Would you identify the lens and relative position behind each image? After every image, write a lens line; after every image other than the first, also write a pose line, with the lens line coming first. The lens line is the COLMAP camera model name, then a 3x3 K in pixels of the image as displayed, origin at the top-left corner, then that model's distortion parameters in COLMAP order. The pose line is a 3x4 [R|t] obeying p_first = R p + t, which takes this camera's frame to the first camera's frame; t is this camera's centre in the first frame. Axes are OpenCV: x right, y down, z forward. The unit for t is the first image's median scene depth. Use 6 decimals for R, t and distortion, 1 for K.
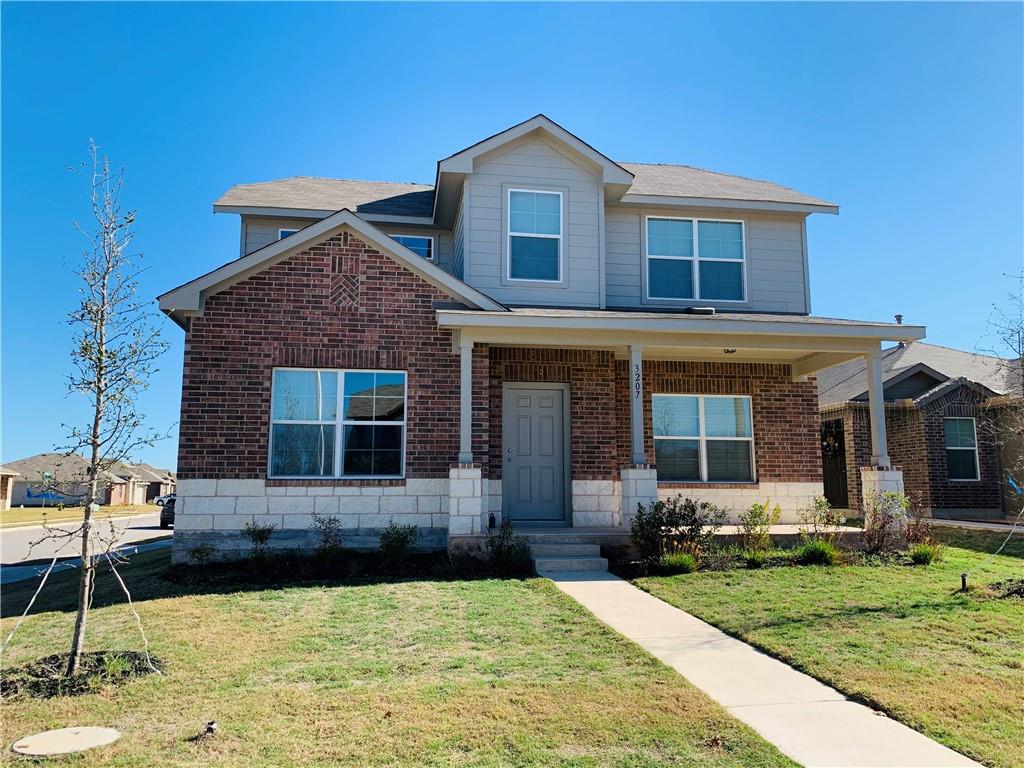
lens RADIAL K [[787.9, 0, 513.1], [0, 787.9, 390.6], [0, 0, 1]] dist [0.049960, -0.070430]
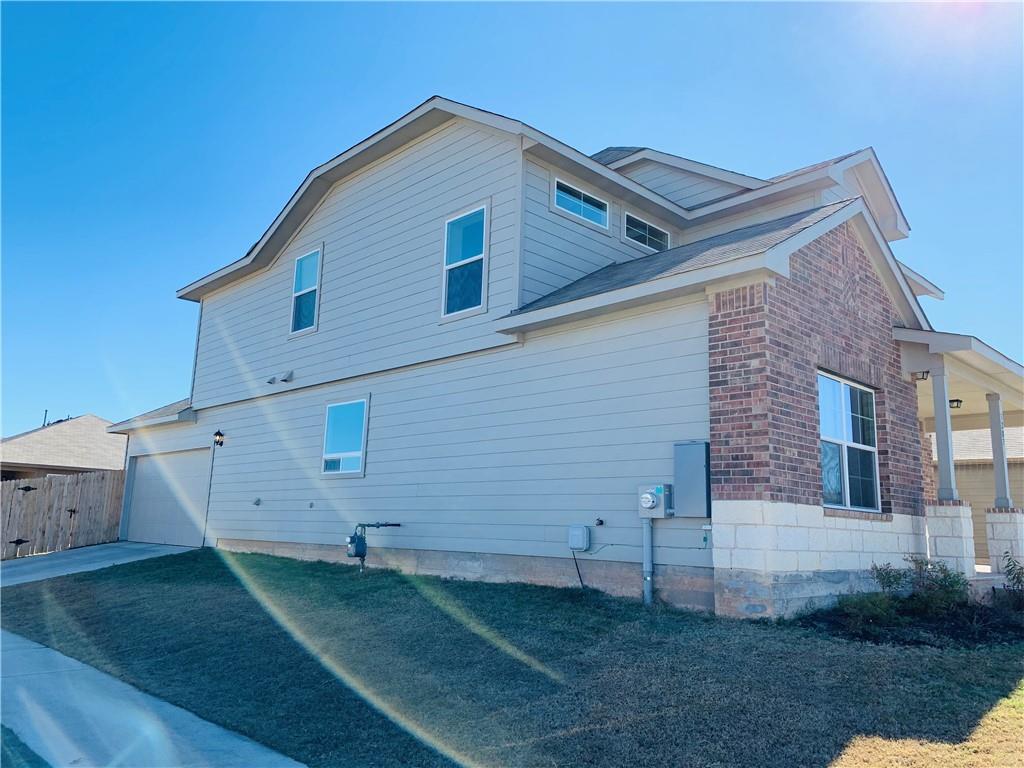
lens RADIAL K [[787.9, 0, 508.7], [0, 787.9, 385.8], [0, 0, 1]] dist [0.049960, -0.070430]
pose [[0.826113, 0.132677, 0.547663, -0.994827], [-0.112698, 0.991152, -0.070121, 0.080934], [-0.552120, -0.003792, 0.833756, 0.499917]]
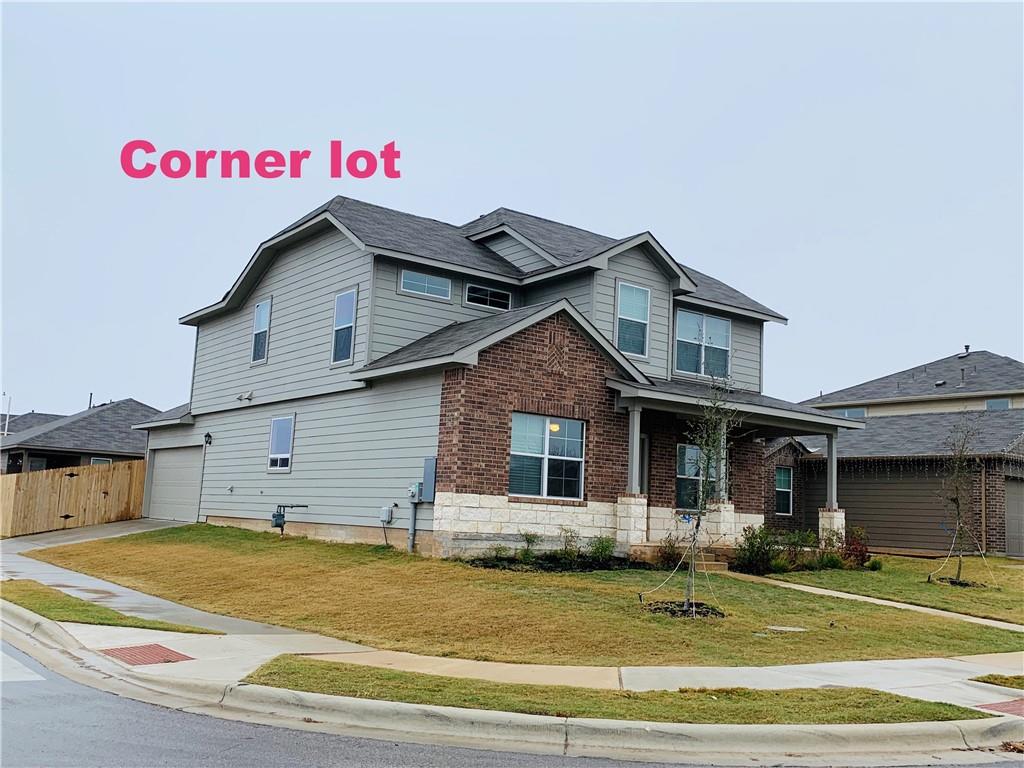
lens RADIAL K [[990.4, 0, 511.4], [0, 990.4, 377.7], [0, 0, 1]] dist [0.004433, 0.000000]
pose [[0.891272, 0.109468, 0.440058, -1.035772], [-0.112241, 0.993484, -0.019810, -0.053211], [-0.439359, -0.031736, 0.897751, -0.480892]]
